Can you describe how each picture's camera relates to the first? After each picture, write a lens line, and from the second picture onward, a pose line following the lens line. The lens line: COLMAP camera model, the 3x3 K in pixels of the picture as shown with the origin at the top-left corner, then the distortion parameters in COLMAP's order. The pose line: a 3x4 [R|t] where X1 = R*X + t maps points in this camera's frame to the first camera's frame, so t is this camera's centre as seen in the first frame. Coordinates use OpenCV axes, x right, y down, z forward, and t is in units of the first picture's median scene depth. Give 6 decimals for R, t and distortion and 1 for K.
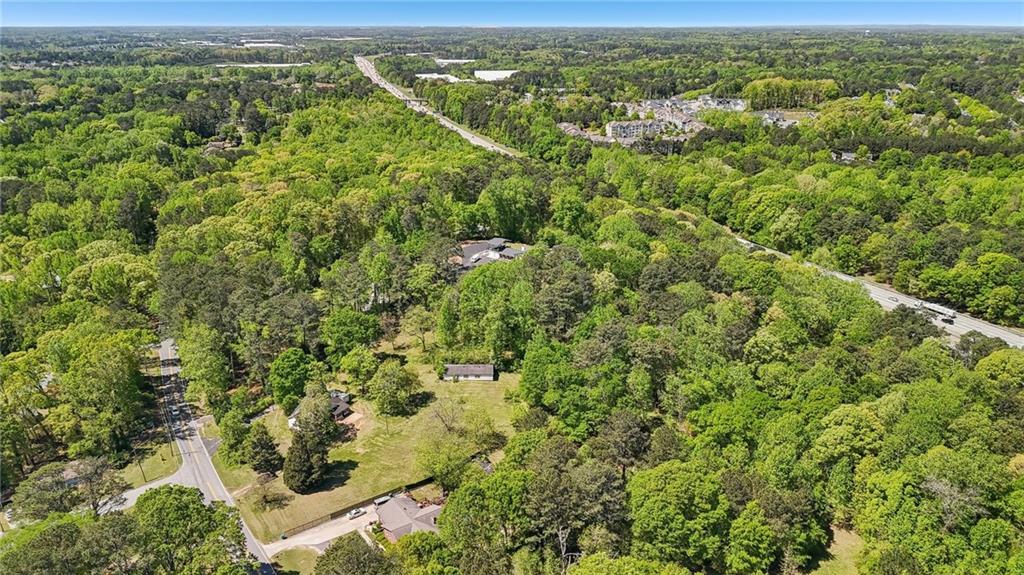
lens RADIAL K [[755.6, 0, 517.0], [0, 755.6, 286.4], [0, 0, 1]] dist [0.079444, -0.077497]
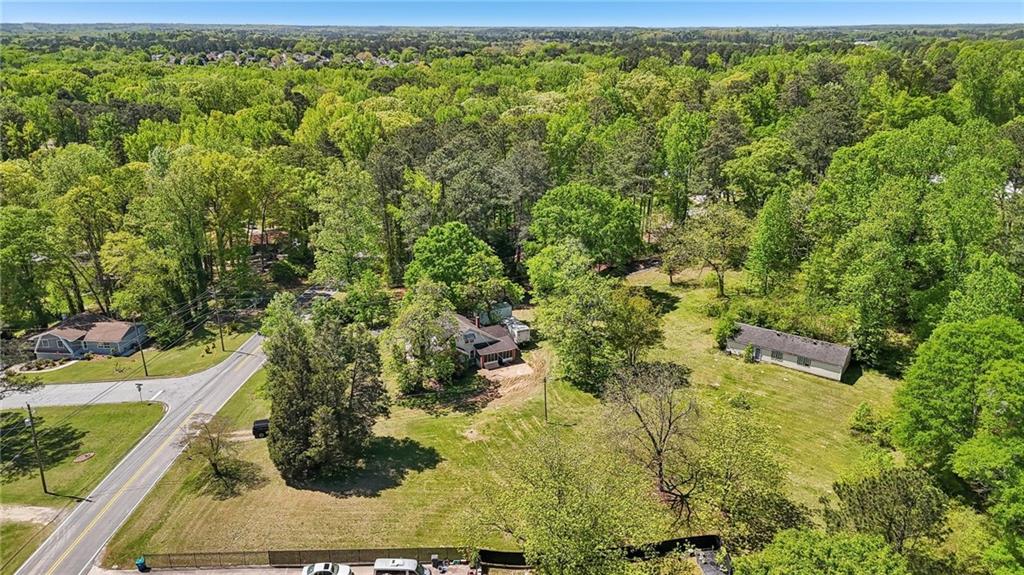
lens RADIAL K [[755.6, 0, 512.5], [0, 755.6, 285.9], [0, 0, 1]] dist [0.079444, -0.077497]
pose [[0.818871, 0.189052, -0.541950, 0.043745], [-0.192776, 0.979939, 0.050561, 0.093066], [0.540637, 0.063072, 0.838889, 0.583087]]
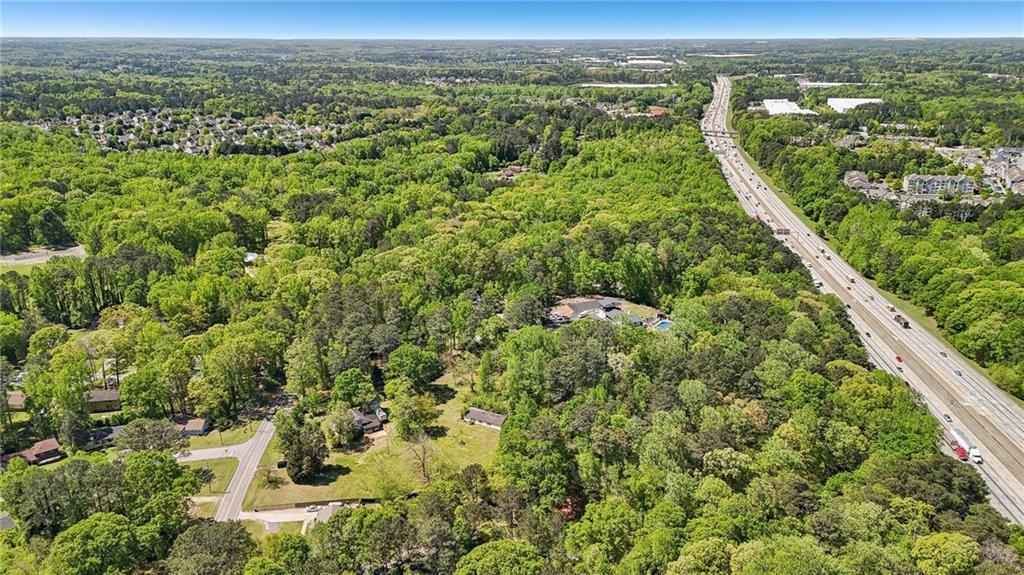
lens RADIAL K [[755.6, 0, 517.5], [0, 755.6, 293.3], [0, 0, 1]] dist [0.079444, -0.077497]
pose [[0.884762, 0.152966, -0.440224, 0.498807], [-0.155887, 0.987326, 0.029769, -0.127073], [0.439198, 0.042286, 0.897395, -0.021505]]
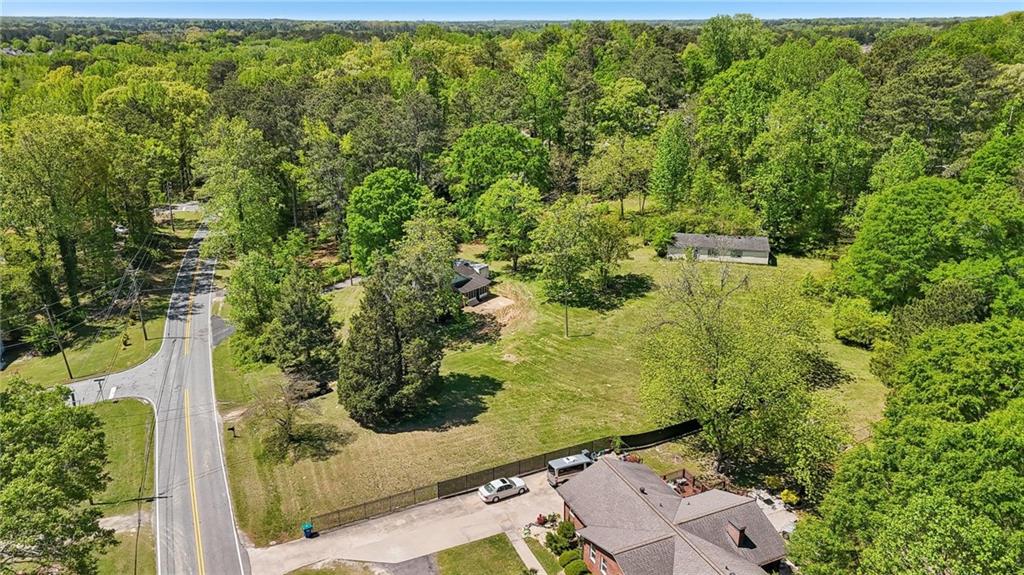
lens RADIAL K [[755.6, 0, 518.1], [0, 755.6, 279.7], [0, 0, 1]] dist [0.079444, -0.077497]
pose [[0.984569, 0.060507, -0.164204, -0.120465], [-0.061764, 0.998088, -0.002557, 0.158190], [0.163735, 0.012660, 0.986423, 0.511059]]
